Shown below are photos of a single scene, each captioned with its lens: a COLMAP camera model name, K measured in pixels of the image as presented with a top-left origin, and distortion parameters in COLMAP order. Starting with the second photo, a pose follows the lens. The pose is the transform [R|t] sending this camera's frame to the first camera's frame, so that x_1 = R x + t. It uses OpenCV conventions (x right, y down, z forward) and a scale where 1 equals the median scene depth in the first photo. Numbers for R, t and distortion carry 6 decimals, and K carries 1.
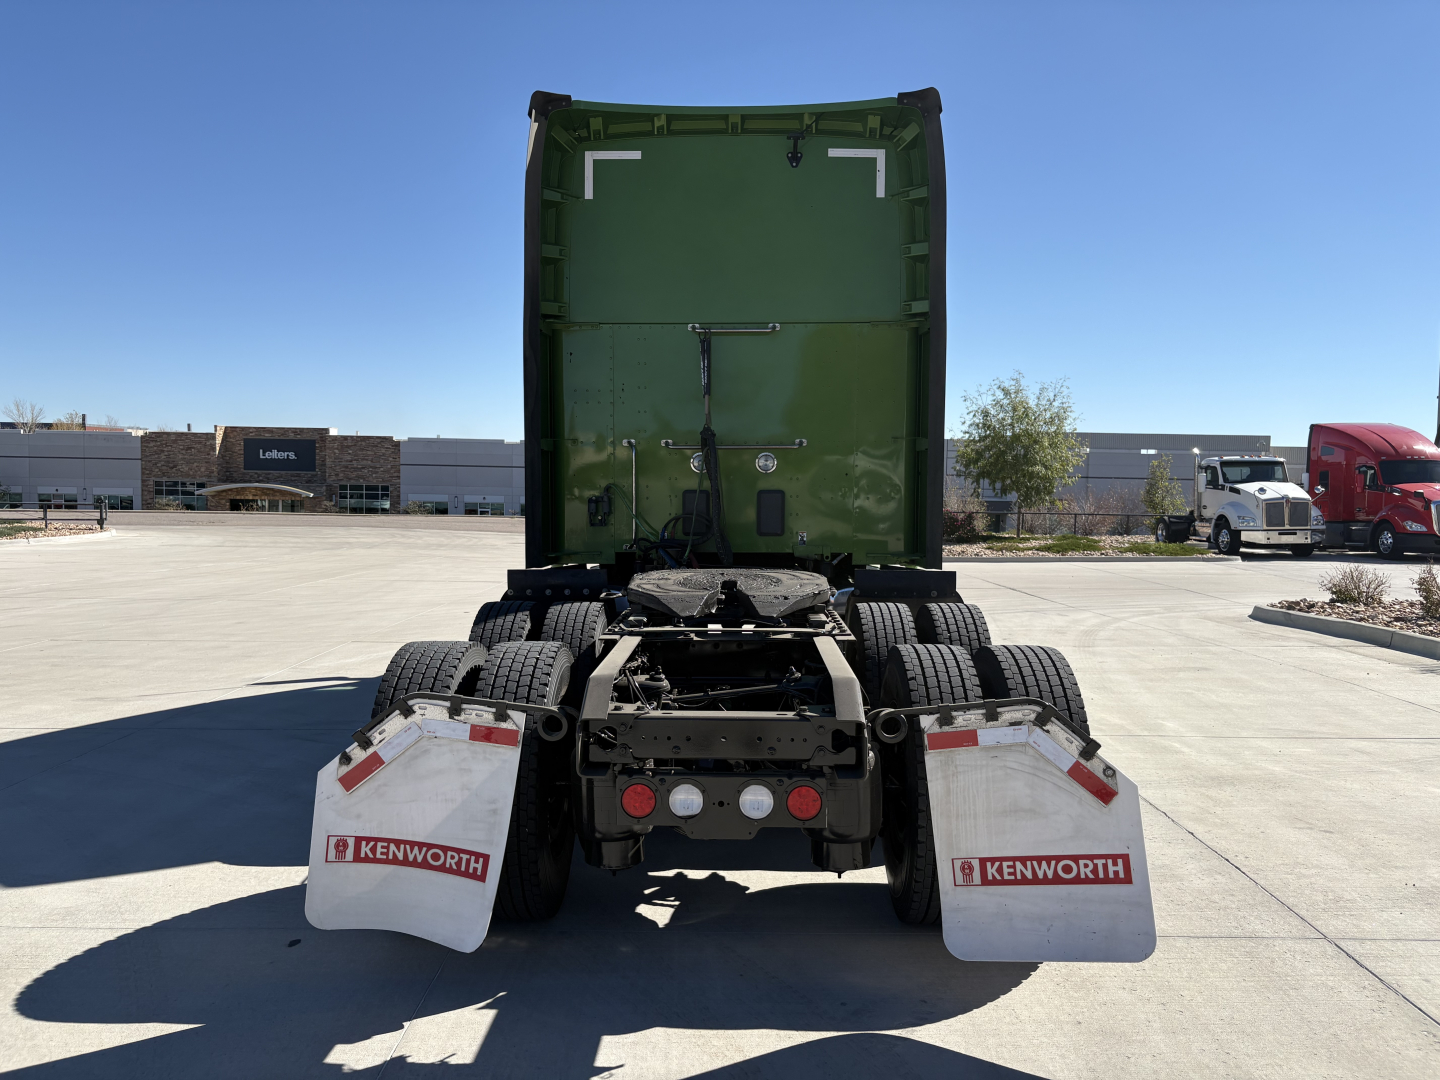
lens RADIAL K [[1102.8, 0, 724.5], [0, 1102.8, 540.2], [0, 0, 1]] dist [0.025368, -0.039096]
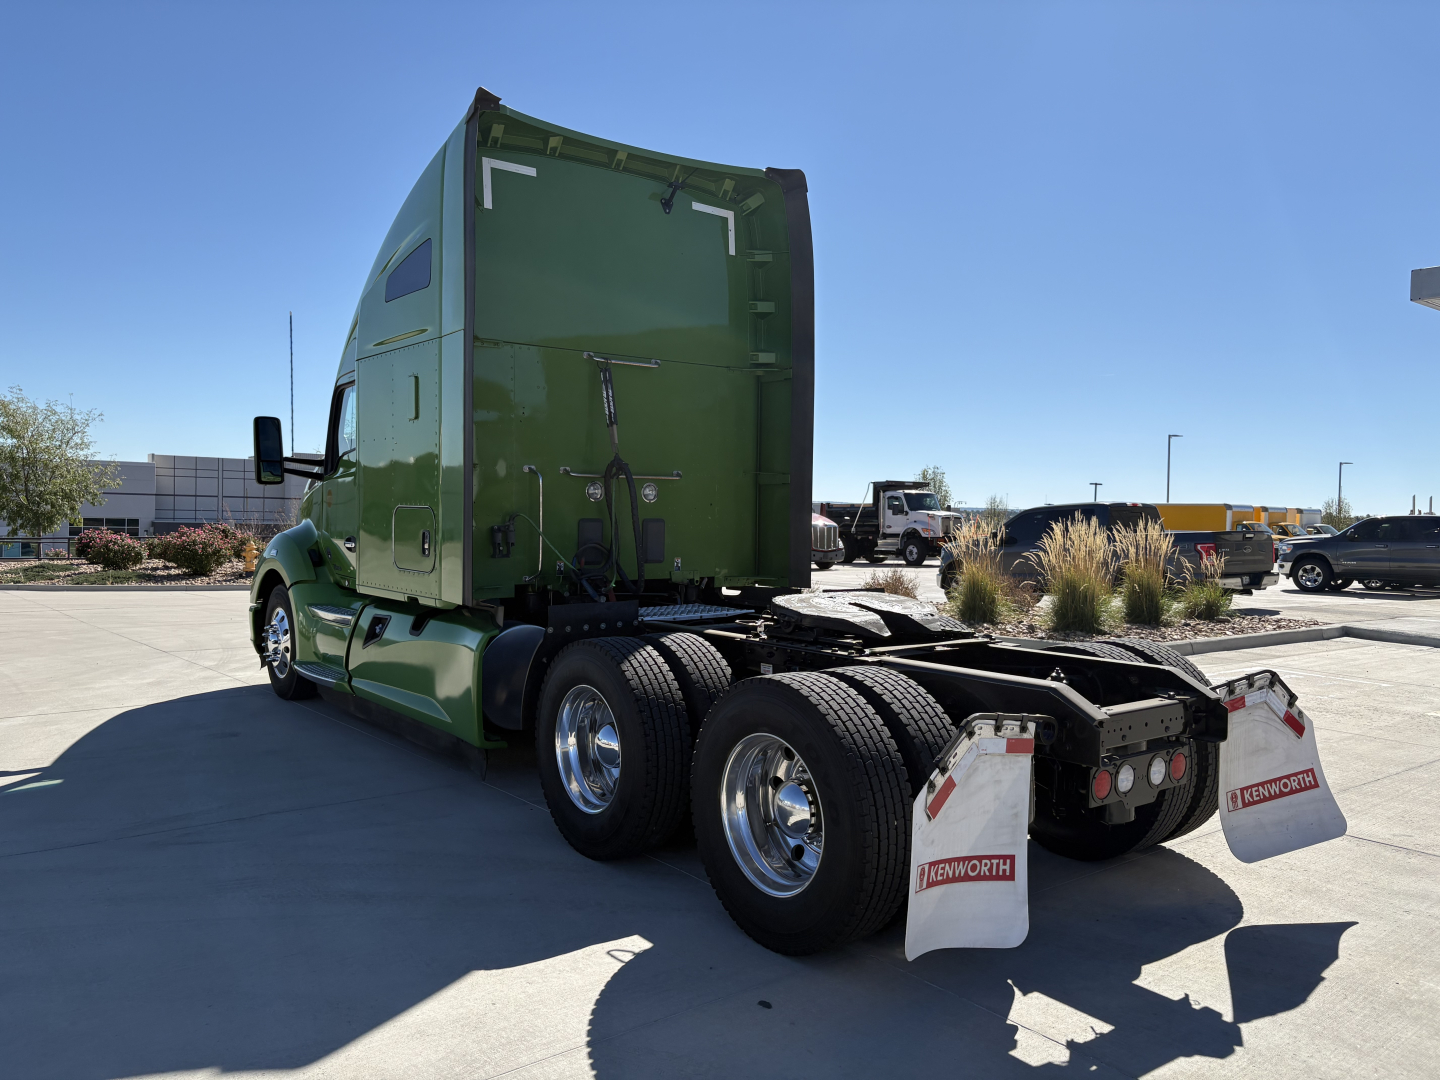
lens RADIAL K [[1102.8, 0, 709.7], [0, 1102.8, 536.6], [0, 0, 1]] dist [0.025368, -0.039096]
pose [[0.780300, -0.010909, 0.625310, -0.696977], [0.025145, 0.999587, -0.013939, -0.015775], [-0.624900, 0.026600, 0.780252, 0.195577]]
